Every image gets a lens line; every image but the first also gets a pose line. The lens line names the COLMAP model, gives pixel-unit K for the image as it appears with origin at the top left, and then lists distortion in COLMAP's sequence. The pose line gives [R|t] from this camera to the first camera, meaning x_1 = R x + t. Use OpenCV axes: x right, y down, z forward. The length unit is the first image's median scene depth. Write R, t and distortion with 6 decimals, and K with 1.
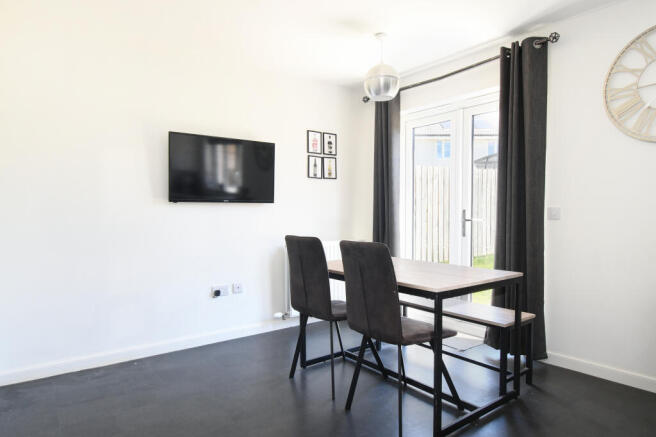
lens RADIAL K [[401.8, 0, 328.2], [0, 401.8, 220.4], [0, 0, 1]] dist [-0.005439, -0.002180]
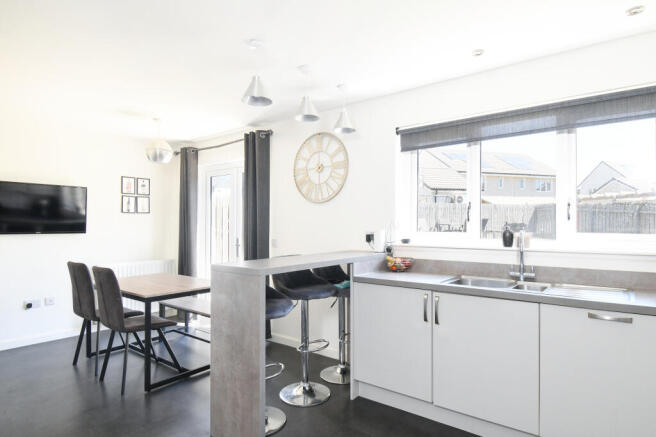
lens RADIAL K [[365.3, 0, 329.0], [0, 365.3, 218.1], [0, 0, 1]] dist [-0.006684, -0.003327]
pose [[0.965009, 0.011441, 0.261969, 0.381722], [-0.000192, 0.999078, -0.042925, -0.051104], [-0.262218, 0.041372, 0.964121, -0.406284]]
